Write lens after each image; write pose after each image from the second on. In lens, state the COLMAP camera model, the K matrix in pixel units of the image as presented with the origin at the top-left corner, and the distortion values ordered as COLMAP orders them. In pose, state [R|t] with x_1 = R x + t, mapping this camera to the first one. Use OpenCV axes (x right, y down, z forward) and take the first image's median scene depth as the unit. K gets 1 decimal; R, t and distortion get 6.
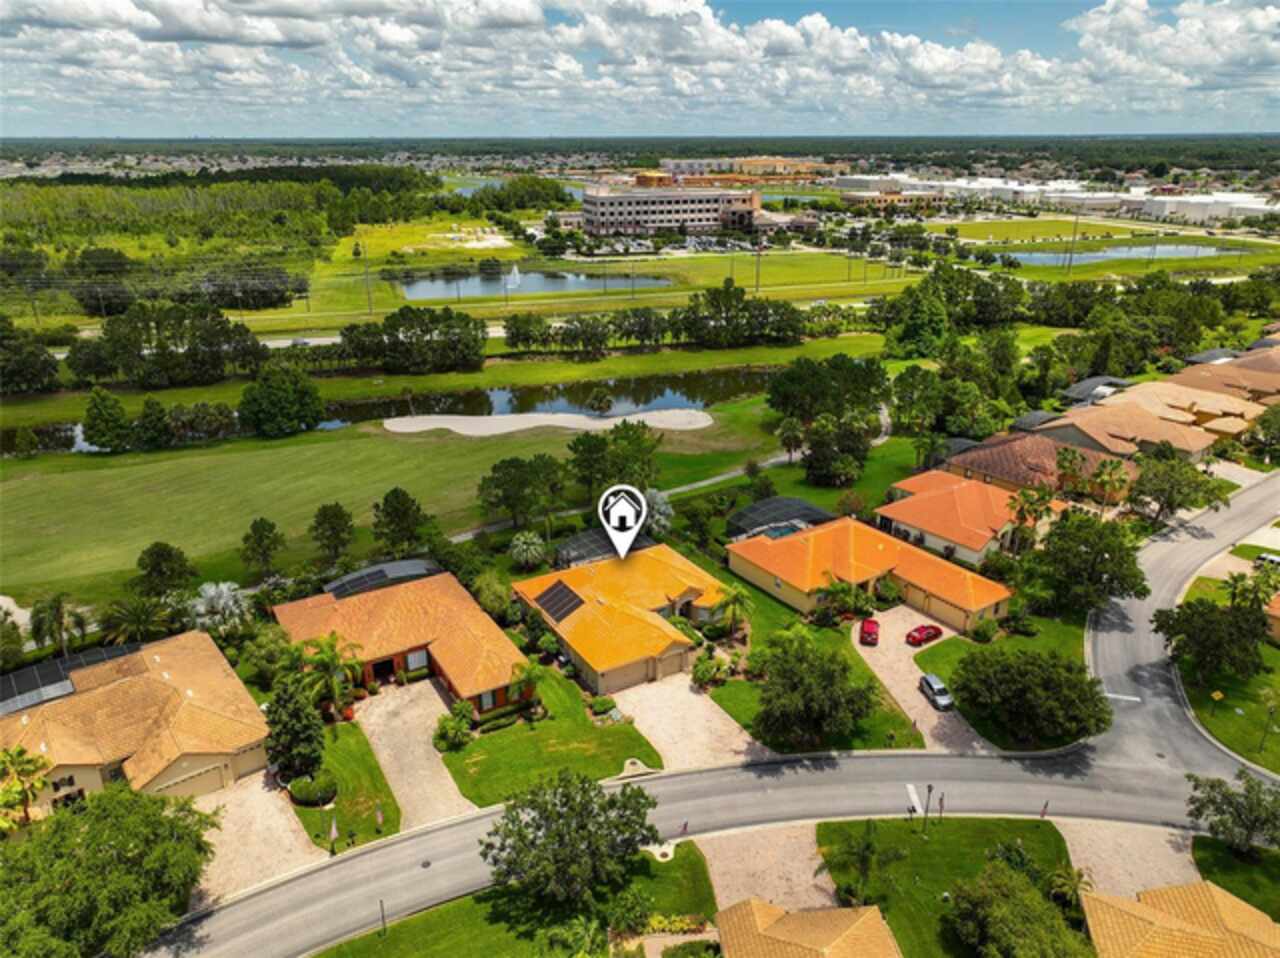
lens RADIAL K [[897.7, 0, 643.8], [0, 897.7, 478.8], [0, 0, 1]] dist [-0.002337, 0.012595]
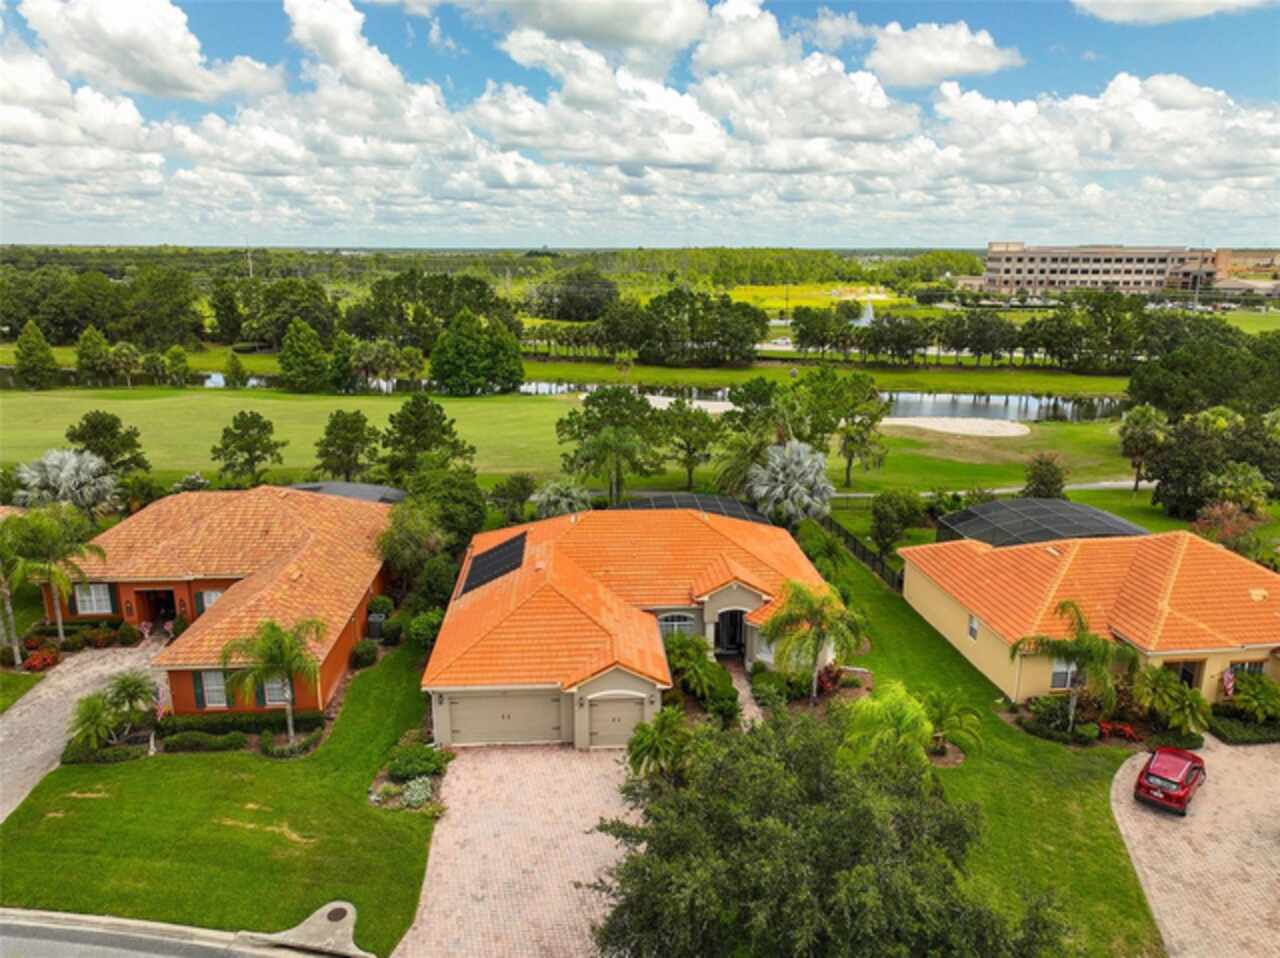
lens RADIAL K [[897.7, 0, 643.8], [0, 897.7, 478.8], [0, 0, 1]] dist [-0.002337, 0.012595]
pose [[0.890885, 0.117708, -0.438712, 0.097720], [-0.168554, 0.982549, -0.078659, 0.054010], [0.421798, 0.144022, 0.895178, 0.262907]]
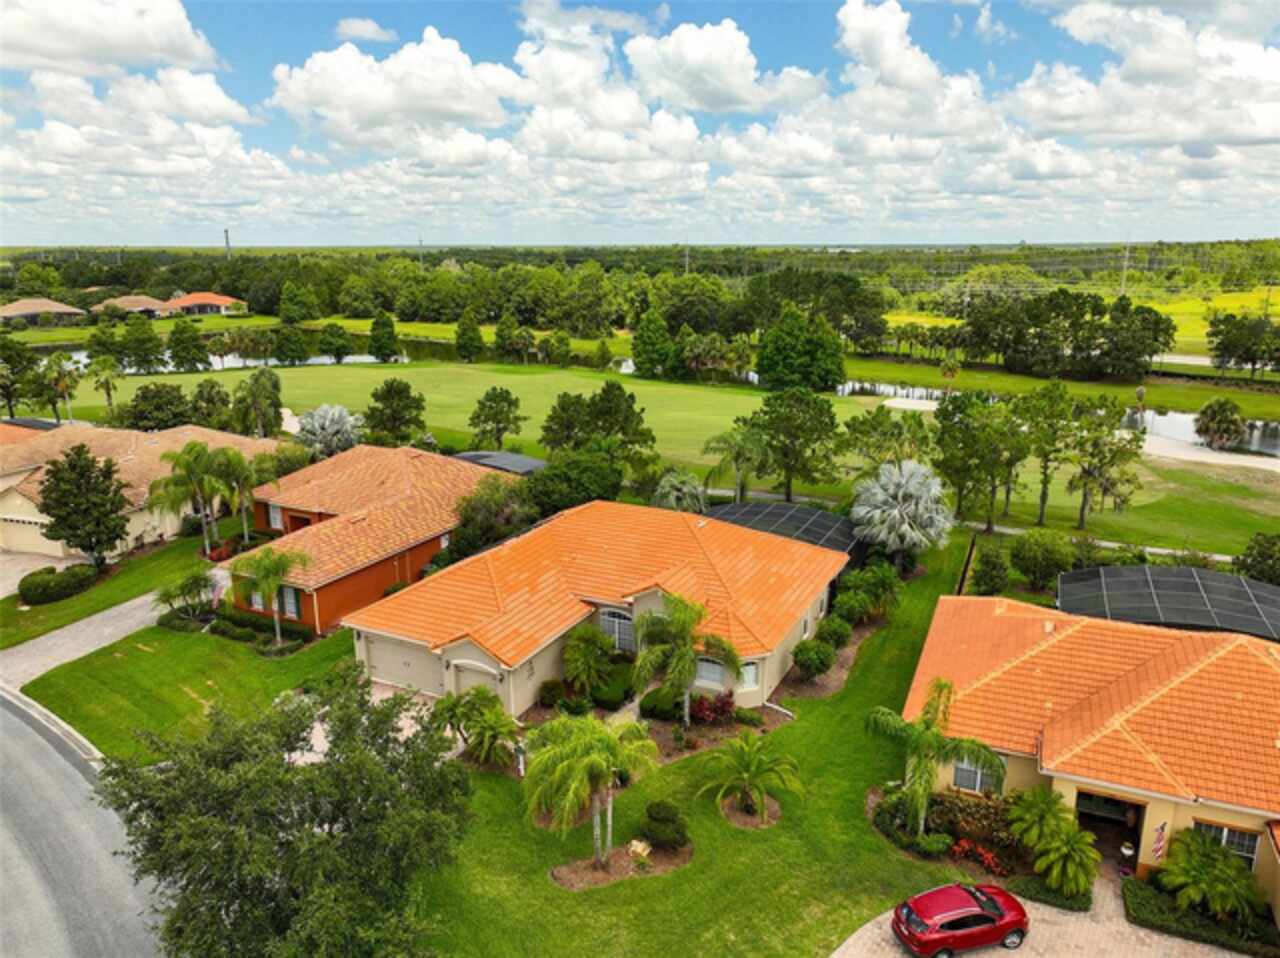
lens RADIAL K [[897.7, 0, 643.8], [0, 897.7, 478.8], [0, 0, 1]] dist [-0.002337, 0.012595]
pose [[0.533416, 0.211031, -0.819105, 0.193409], [-0.300085, 0.952601, 0.050004, 0.022749], [0.790833, 0.219128, 0.571460, 0.342844]]
